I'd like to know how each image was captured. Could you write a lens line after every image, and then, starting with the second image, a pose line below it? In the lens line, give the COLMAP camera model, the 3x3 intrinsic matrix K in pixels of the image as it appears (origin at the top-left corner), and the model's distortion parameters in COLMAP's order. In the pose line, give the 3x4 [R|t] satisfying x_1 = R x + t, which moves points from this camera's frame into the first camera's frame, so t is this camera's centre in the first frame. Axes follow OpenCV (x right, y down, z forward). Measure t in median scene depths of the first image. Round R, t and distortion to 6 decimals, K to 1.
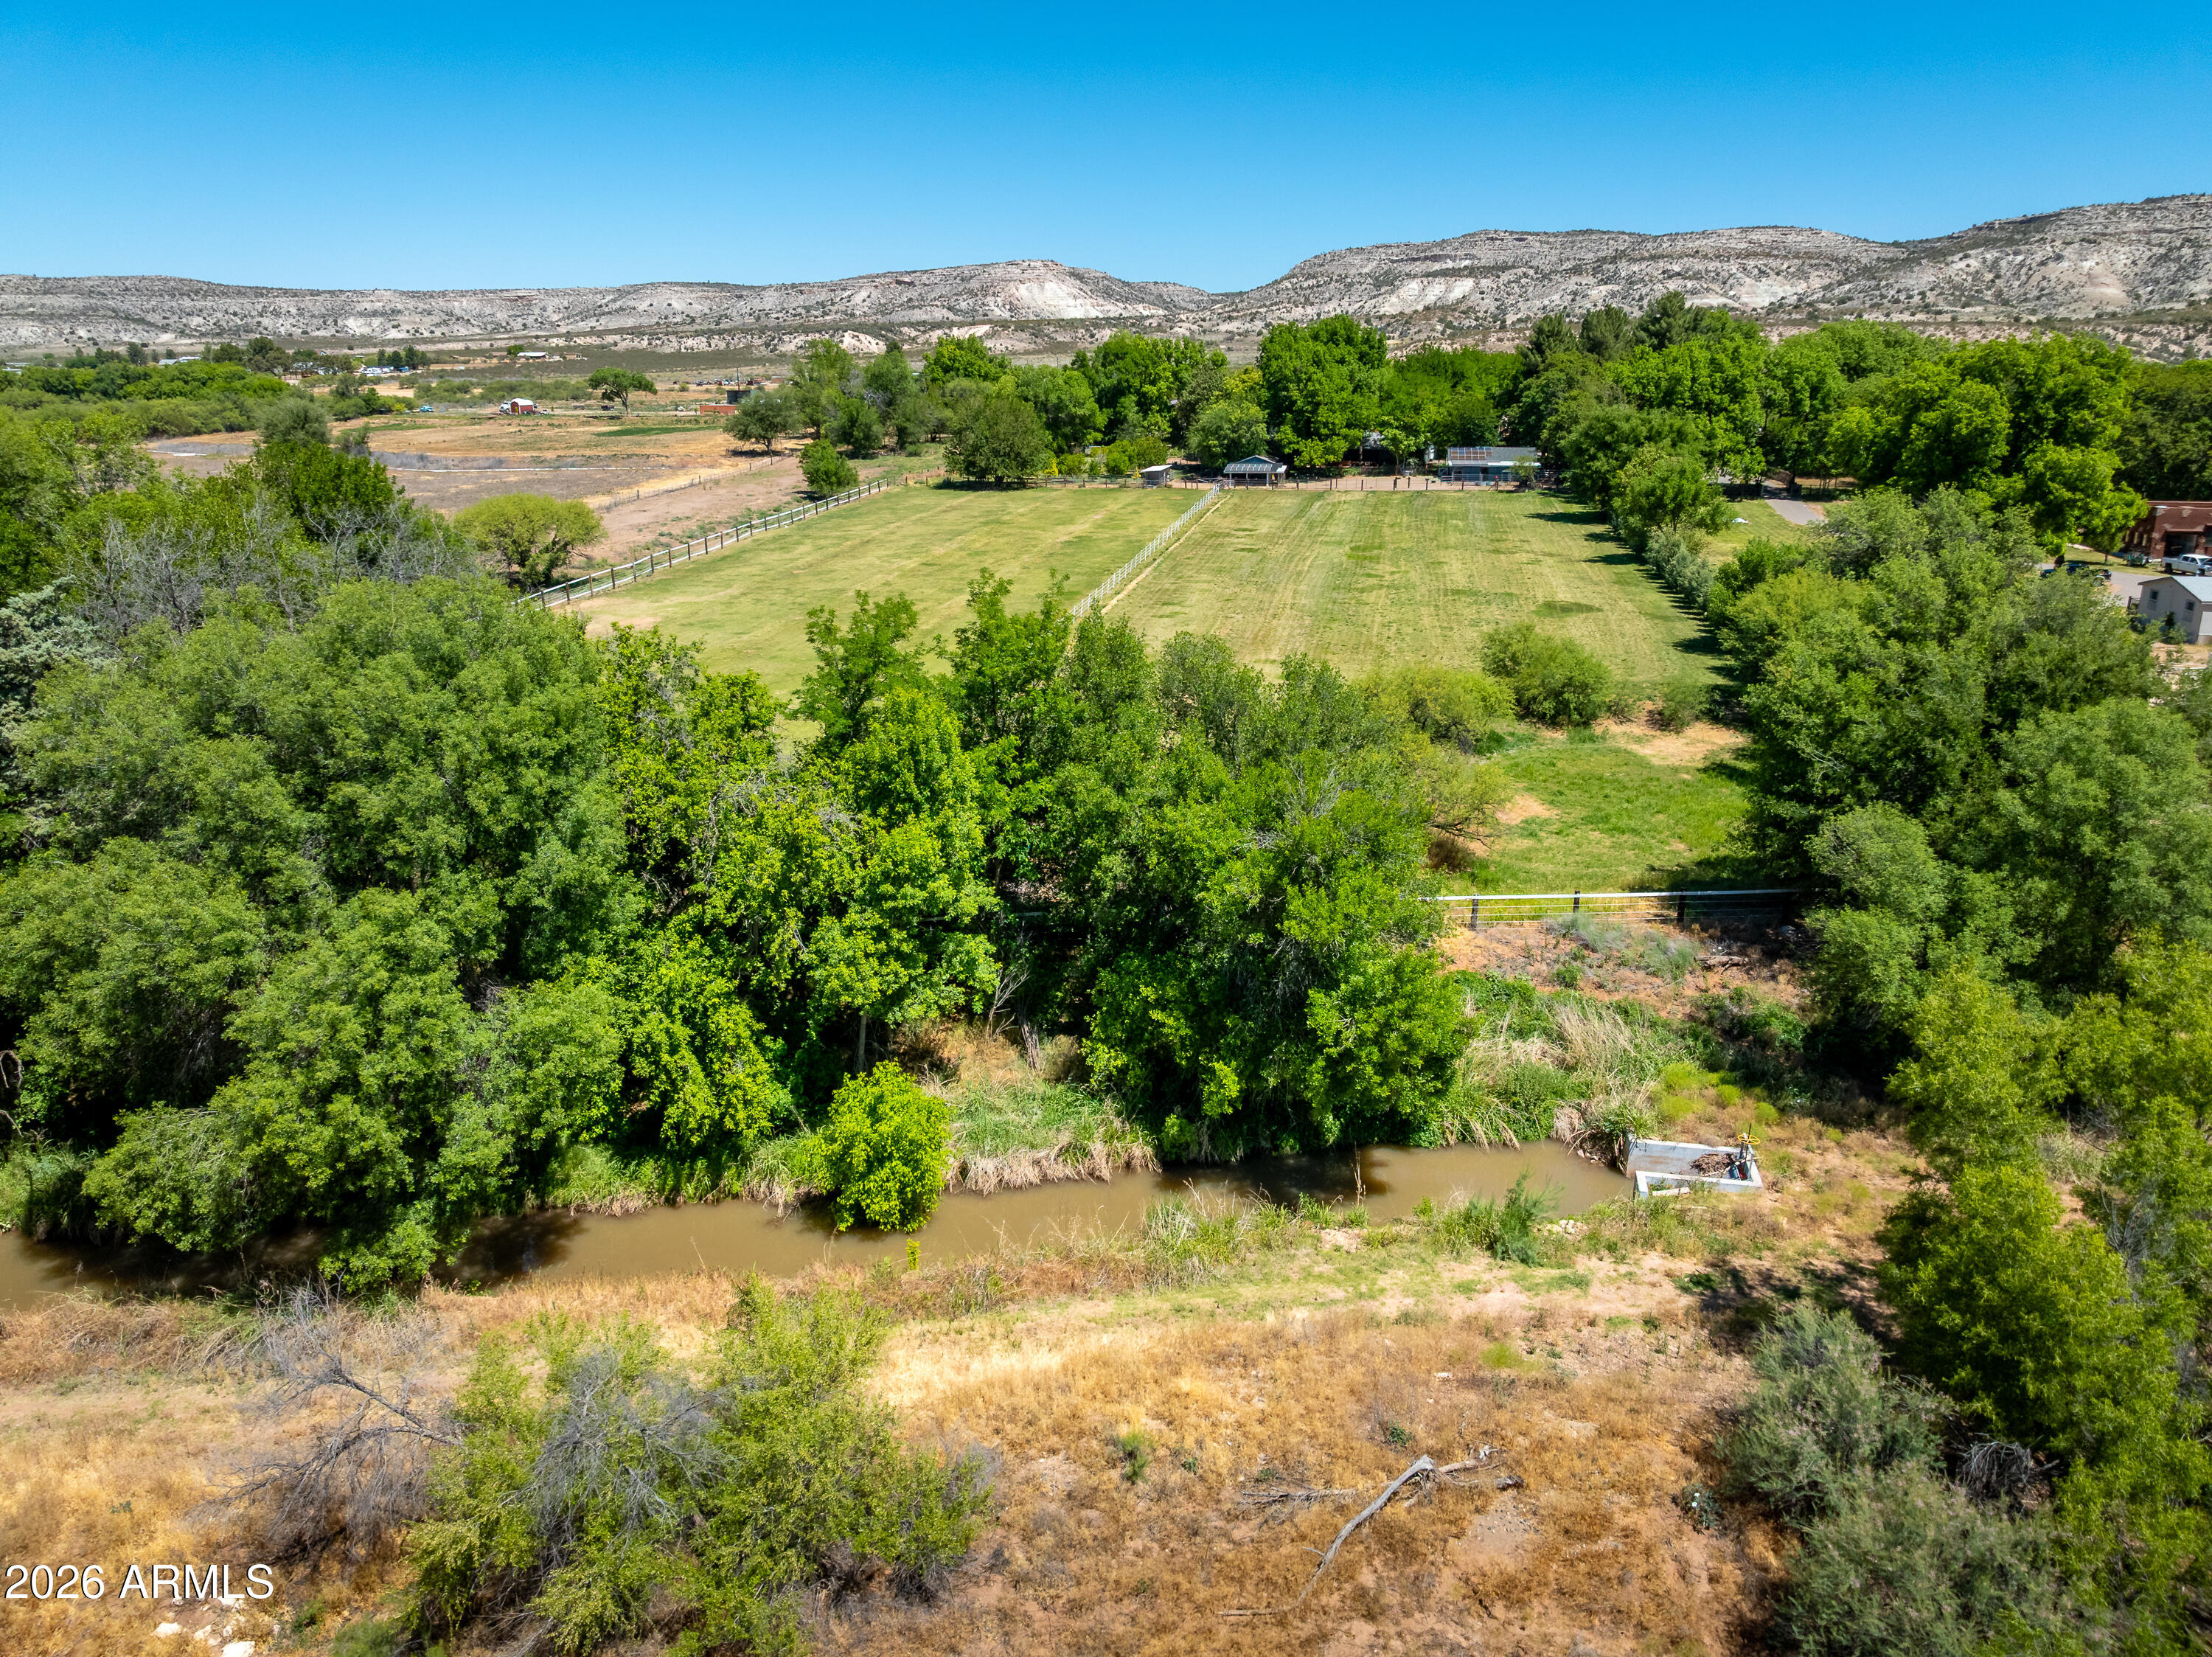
lens RADIAL K [[1527.2, 0, 1100.7], [0, 1527.2, 833.8], [0, 0, 1]] dist [-0.004940, 0.000558]
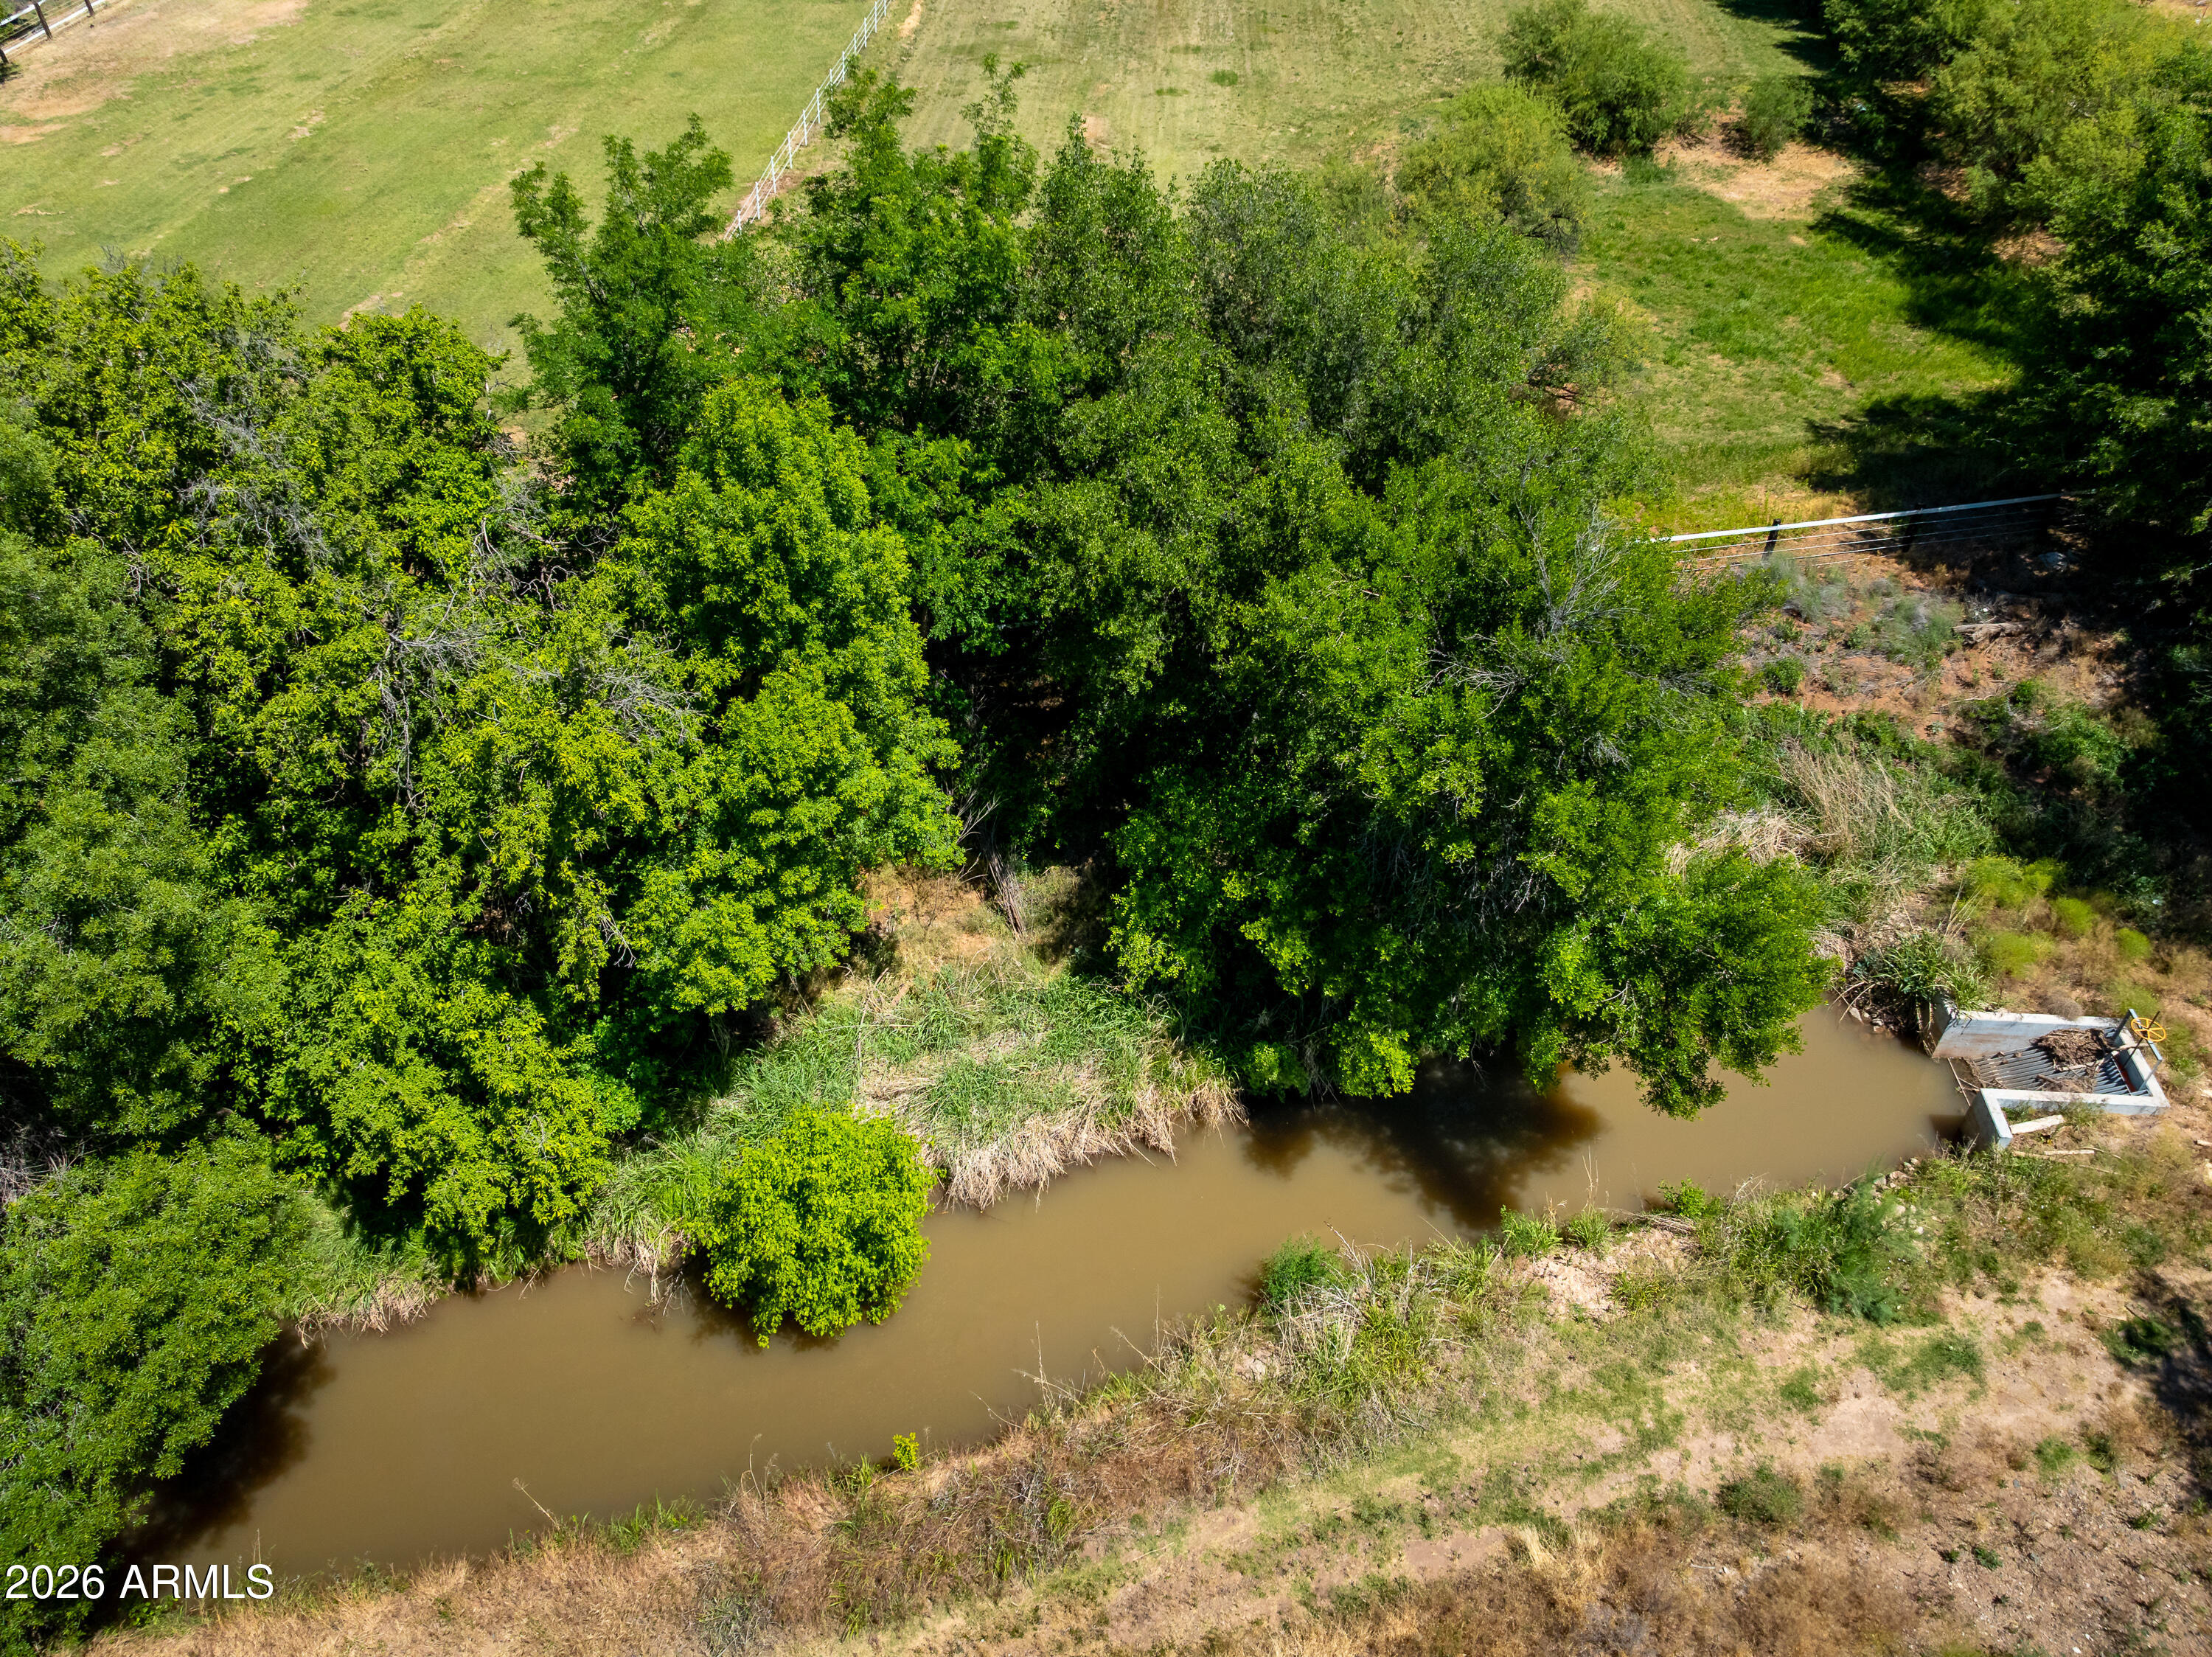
lens RADIAL K [[1565.6, 0, 1119.4], [0, 1565.6, 816.7], [0, 0, 1]] dist [-0.042673, 0.009462]
pose [[0.990830, -0.089039, 0.101624, -0.069050], [0.042770, 0.920157, 0.389206, -0.152333], [-0.128165, -0.381290, 0.915528, 0.459939]]
